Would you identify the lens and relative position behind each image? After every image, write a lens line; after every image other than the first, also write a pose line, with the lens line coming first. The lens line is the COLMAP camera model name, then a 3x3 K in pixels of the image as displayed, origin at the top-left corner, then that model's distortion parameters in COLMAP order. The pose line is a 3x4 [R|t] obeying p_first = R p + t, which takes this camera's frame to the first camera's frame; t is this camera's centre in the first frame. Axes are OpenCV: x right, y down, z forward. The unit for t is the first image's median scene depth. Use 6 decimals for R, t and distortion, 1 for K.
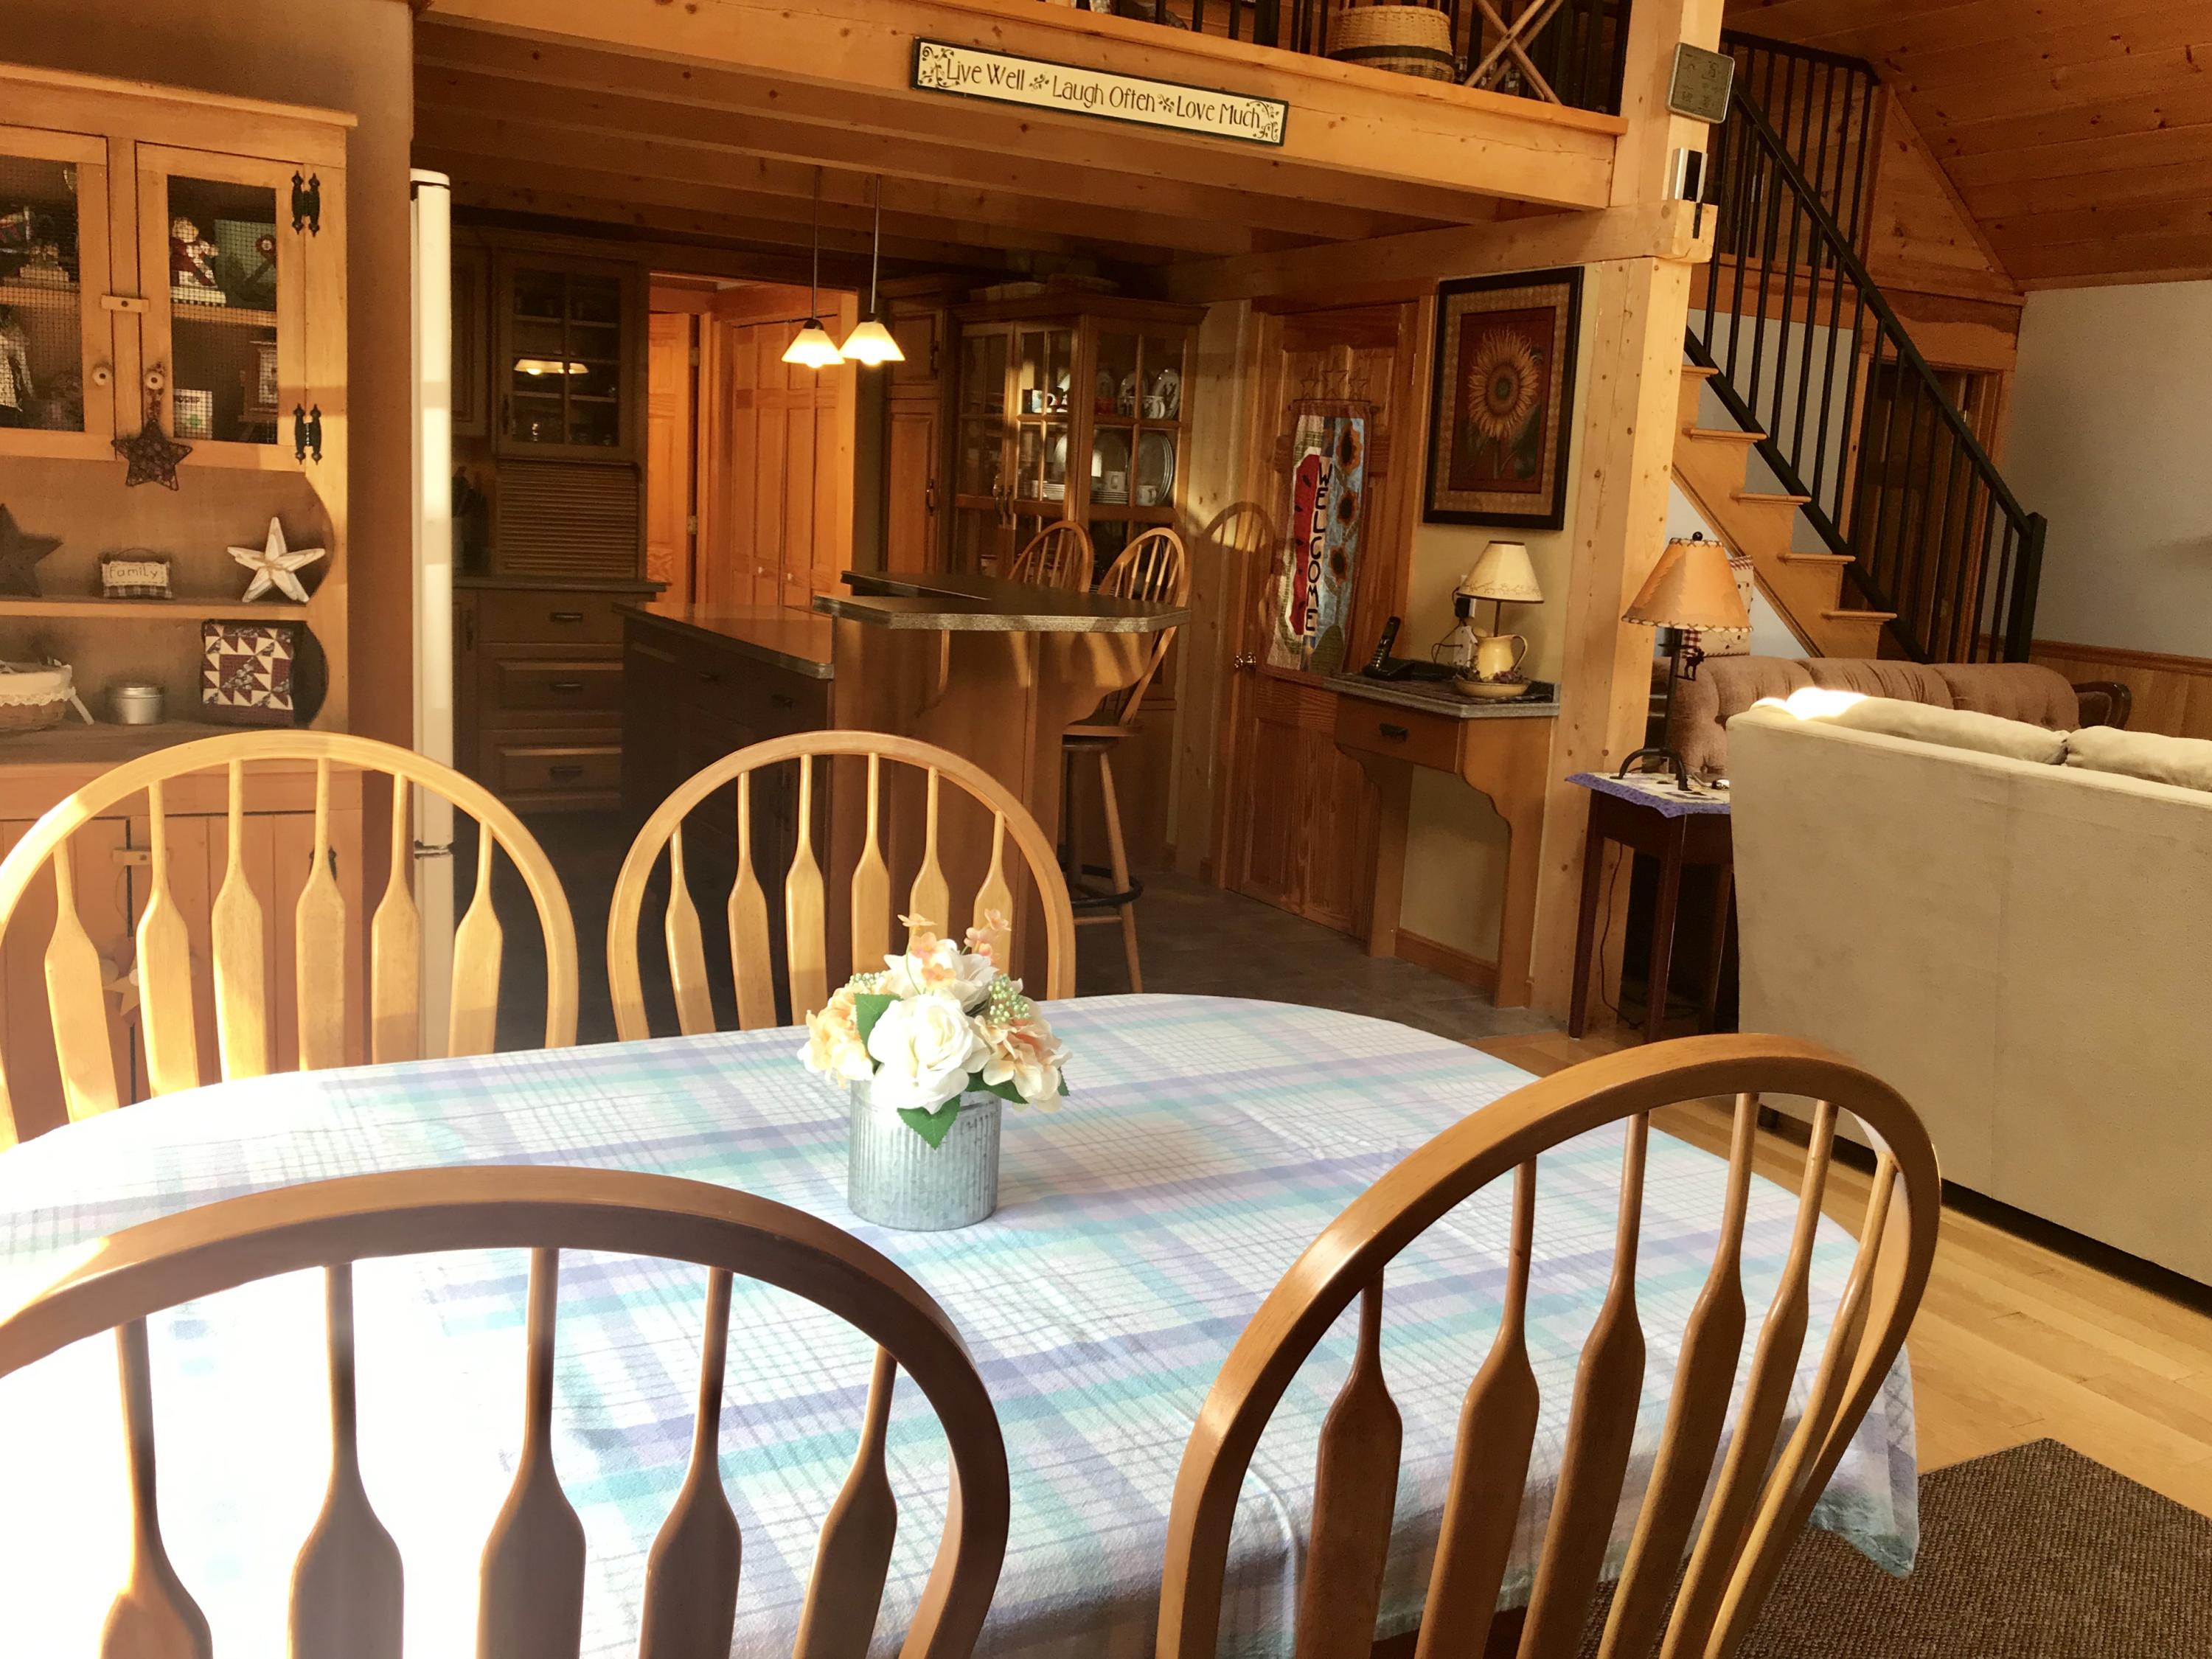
lens RADIAL K [[1907.2, 0, 1106.0], [0, 1907.2, 829.5], [0, 0, 1]] dist [0.106152, -0.319205]
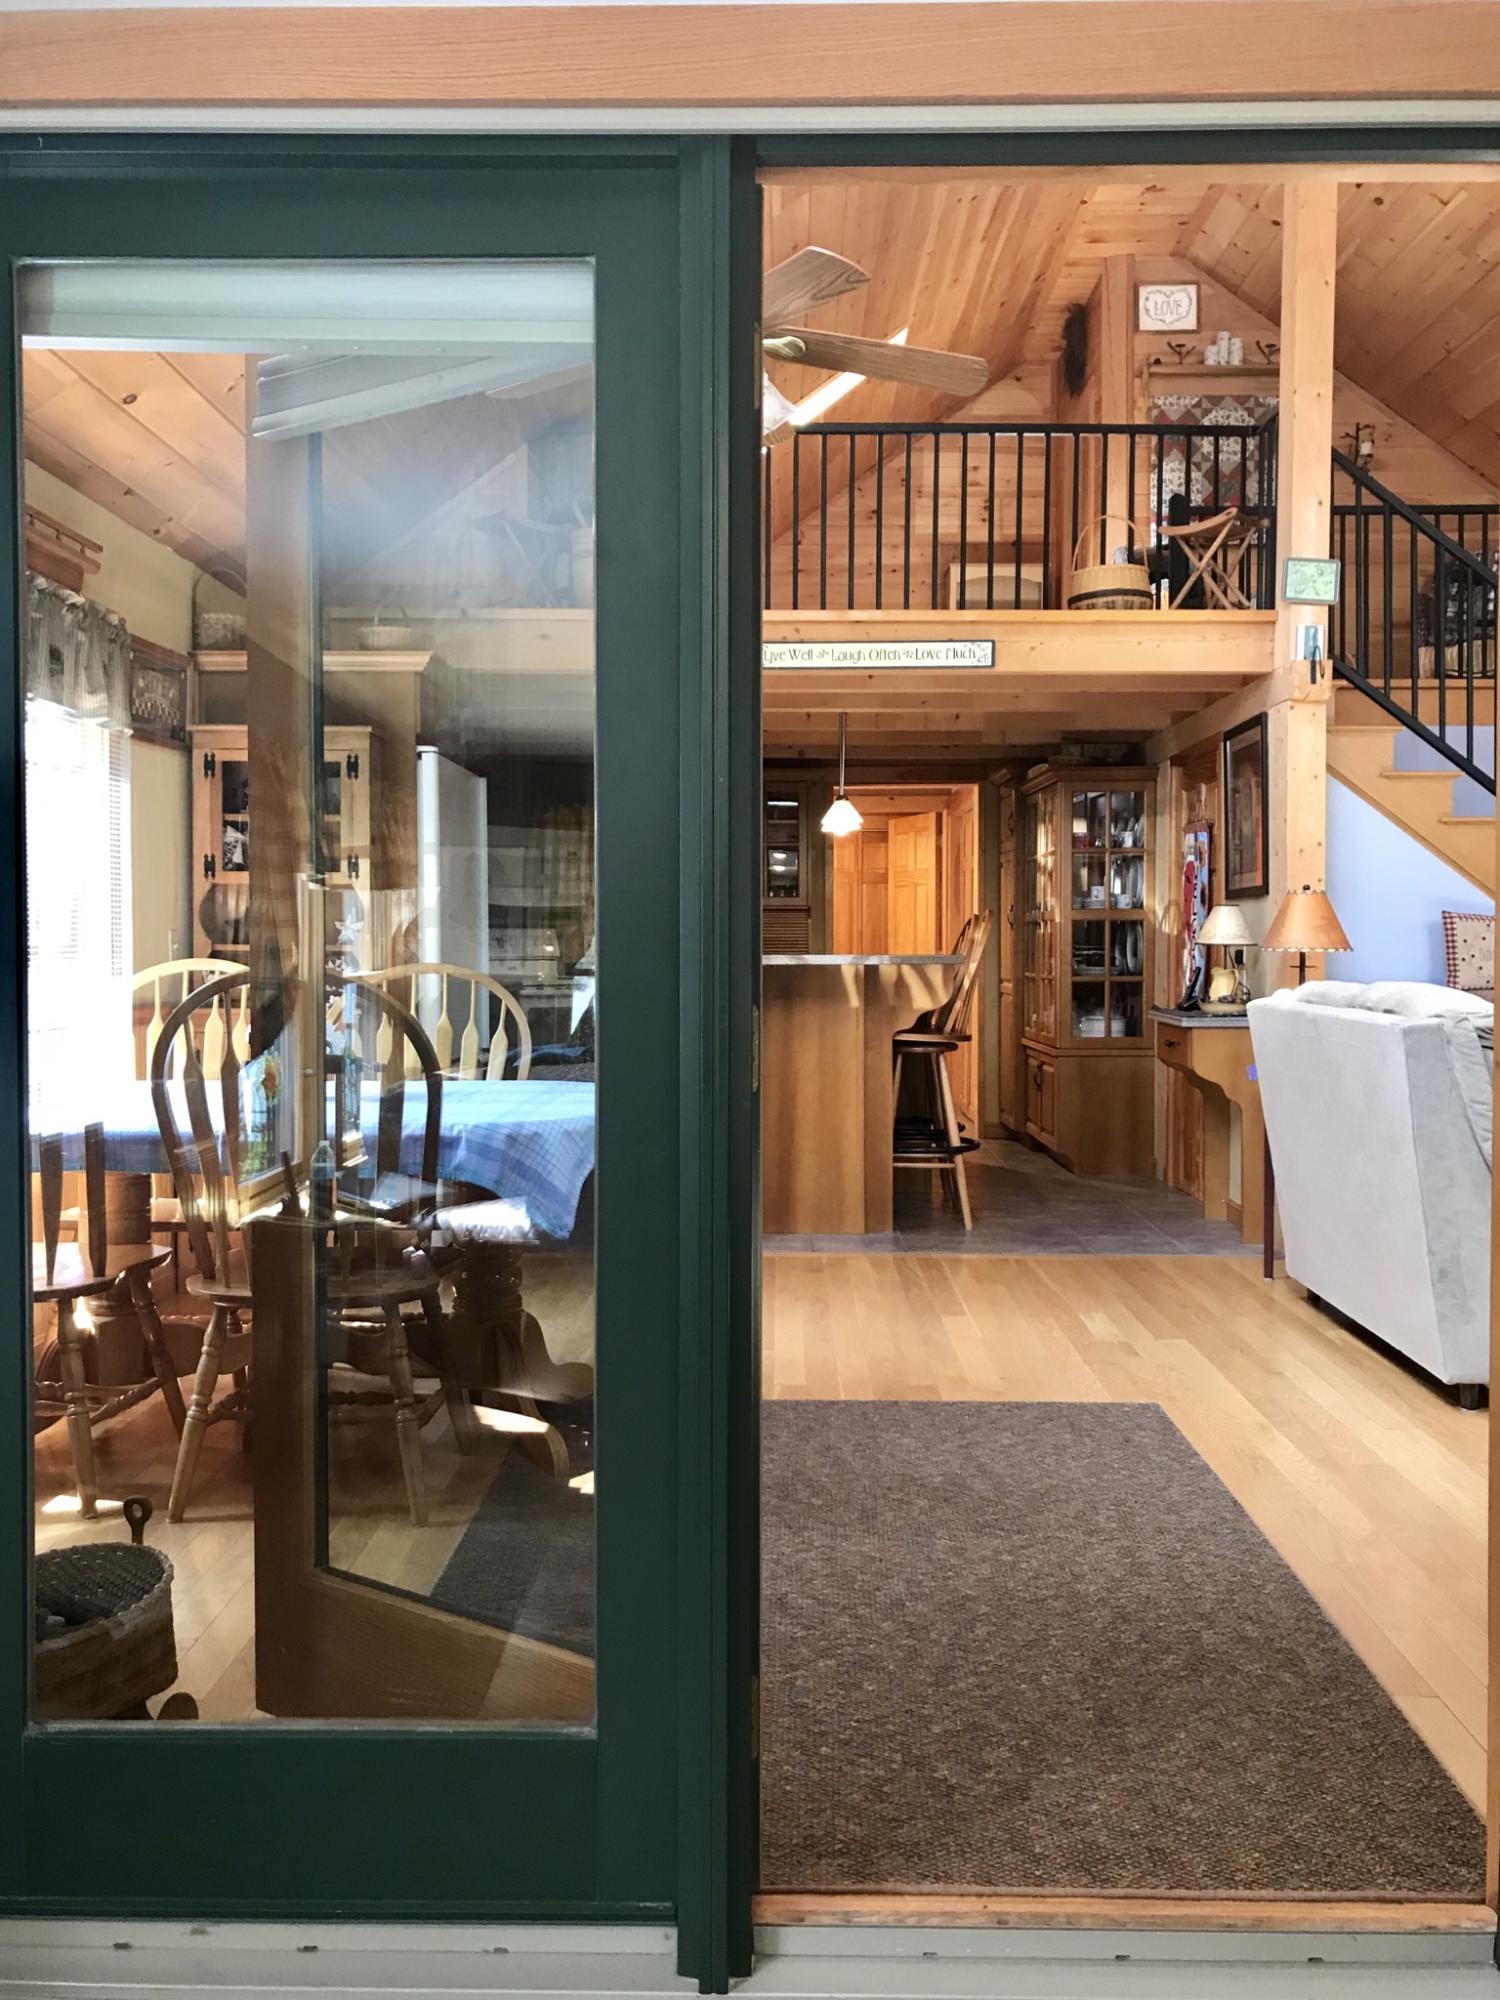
lens RADIAL K [[1724.4, 0, 750.0], [0, 1724.4, 1000.0], [0, 0, 1]] dist [0.106152, -0.319205]
pose [[0.863814, -0.040917, -0.502146, 0.589308], [-0.042468, 0.987236, -0.153500, 0.141226], [0.502017, 0.153920, 0.851051, -0.274378]]
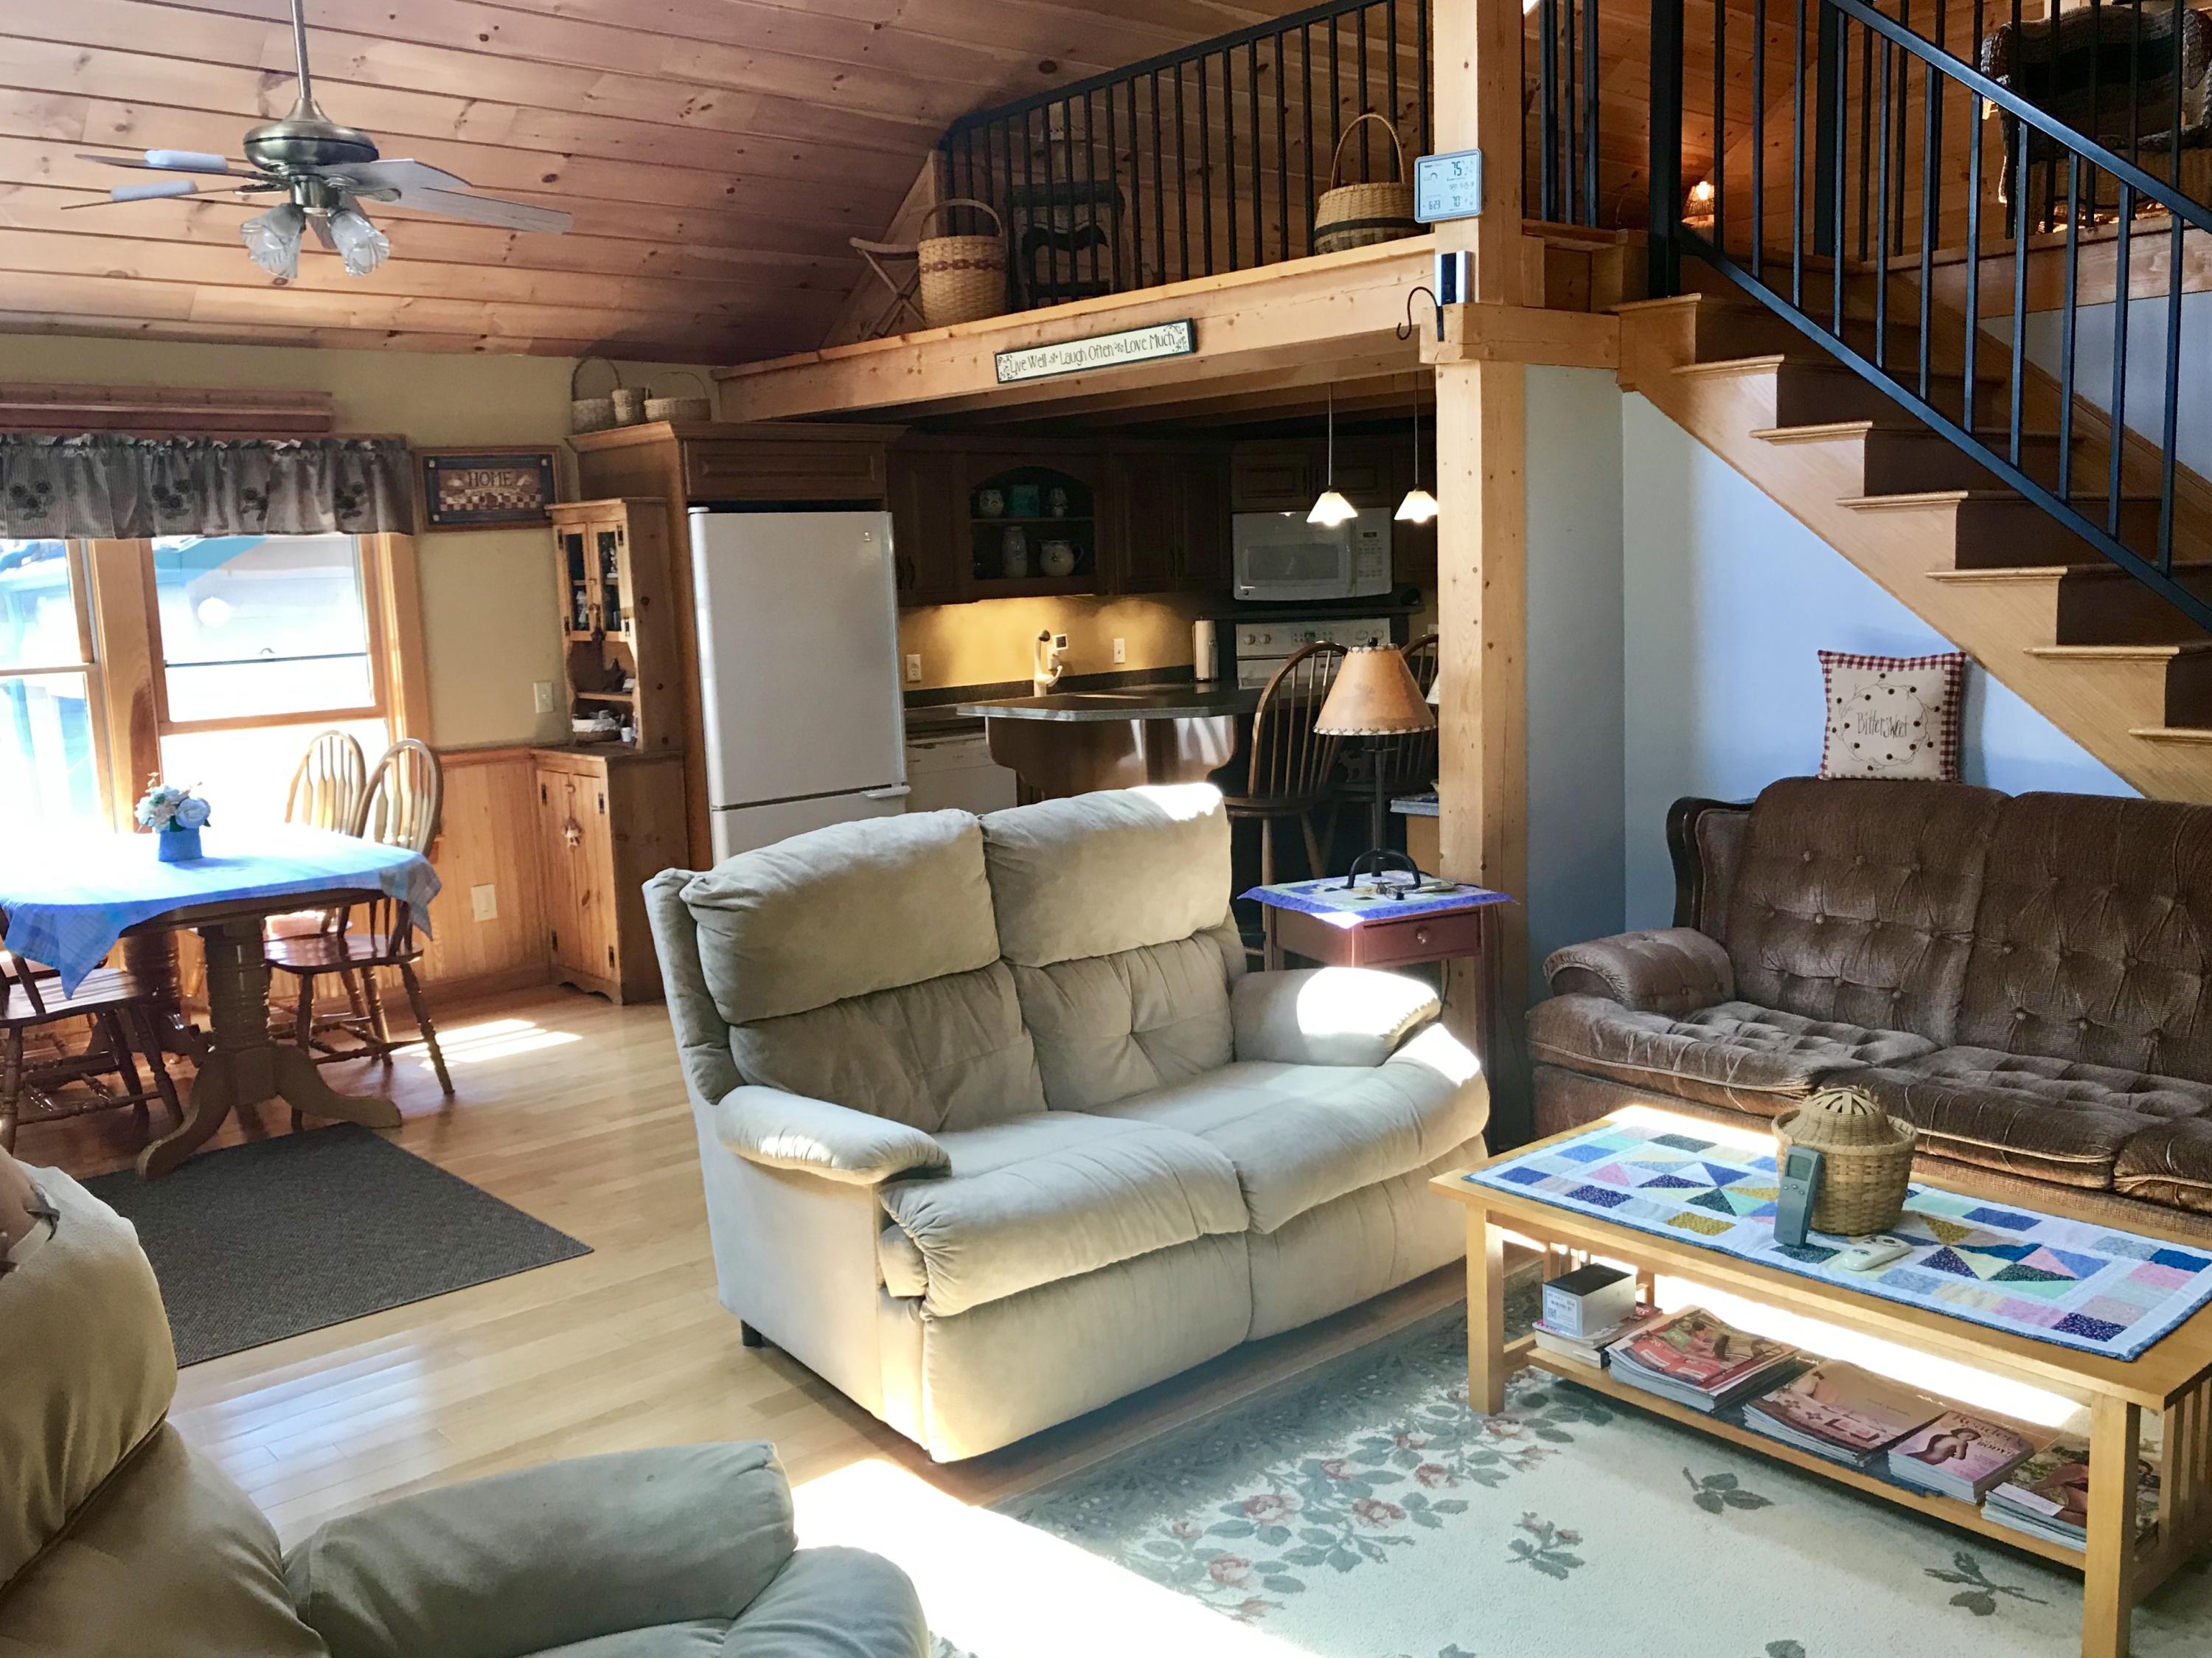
lens RADIAL K [[1907.5, 0, 1106.0], [0, 1907.5, 829.0], [0, 0, 1]] dist [0.106152, -0.319205]
pose [[0.195783, 0.070784, -0.978089, 1.280536], [-0.127399, 0.990775, 0.046200, -0.082831], [0.972337, 0.115563, 0.202995, 0.670818]]
